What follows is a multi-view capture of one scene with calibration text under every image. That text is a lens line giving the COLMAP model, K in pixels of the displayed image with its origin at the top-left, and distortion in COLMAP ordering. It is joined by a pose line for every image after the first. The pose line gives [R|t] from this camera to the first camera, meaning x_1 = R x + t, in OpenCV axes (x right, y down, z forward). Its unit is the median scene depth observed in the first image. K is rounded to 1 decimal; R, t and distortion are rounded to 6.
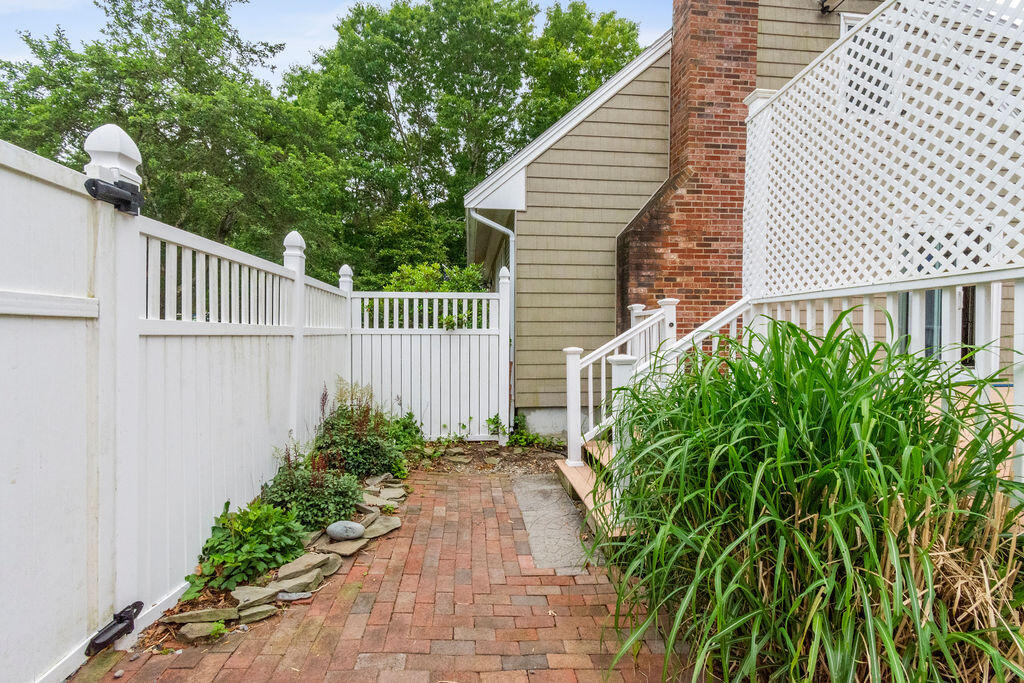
lens RADIAL K [[452.9, 0, 517.2], [0, 452.9, 336.5], [0, 0, 1]] dist [0.000093, -0.000444]
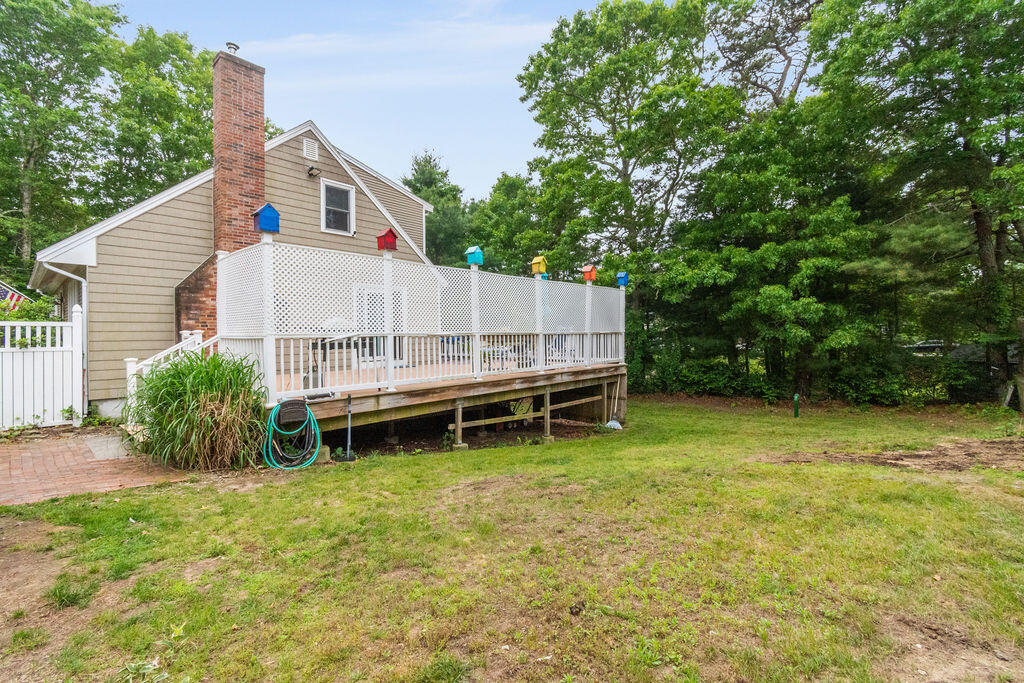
lens RADIAL K [[452.9, 0, 517.2], [0, 452.9, 336.5], [0, 0, 1]] dist [0.000093, -0.000444]
pose [[0.744136, -0.007093, 0.667990, 0.051484], [0.007974, 0.999967, 0.001735, -0.040417], [-0.667980, 0.004035, 0.744168, -1.026773]]
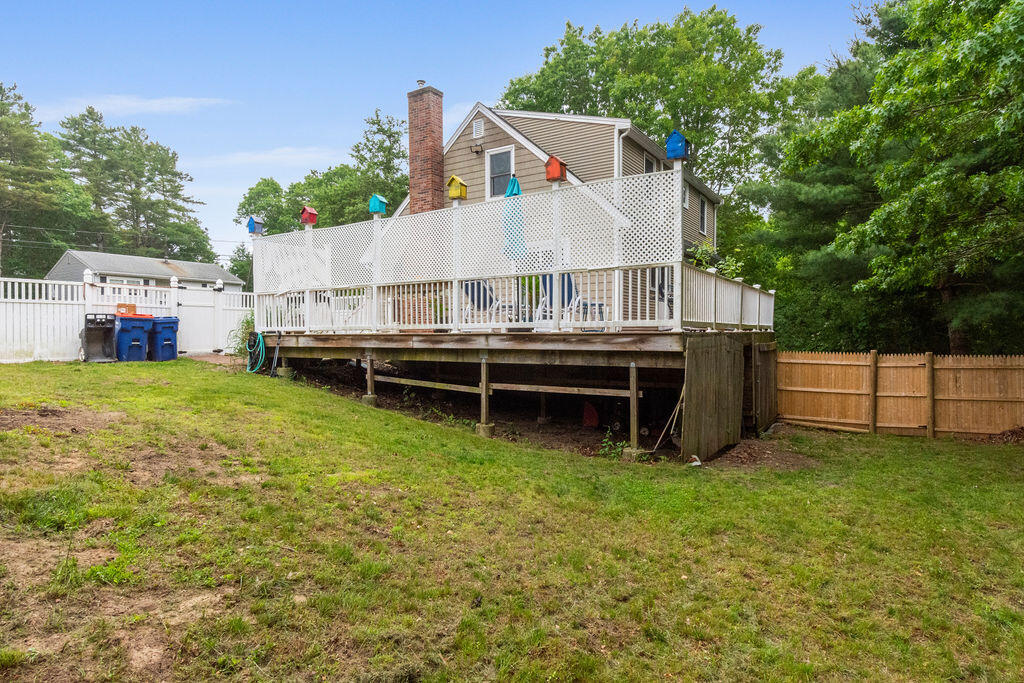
lens RADIAL K [[567.6, 0, 511.8], [0, 567.6, 329.1], [0, 0, 1]] dist [0.003958, 0.001172]
pose [[0.768577, -0.001564, -0.639755, 2.564241], [-0.003315, 0.999974, -0.006428, 0.111374], [0.639748, 0.007061, 0.768552, -0.926839]]
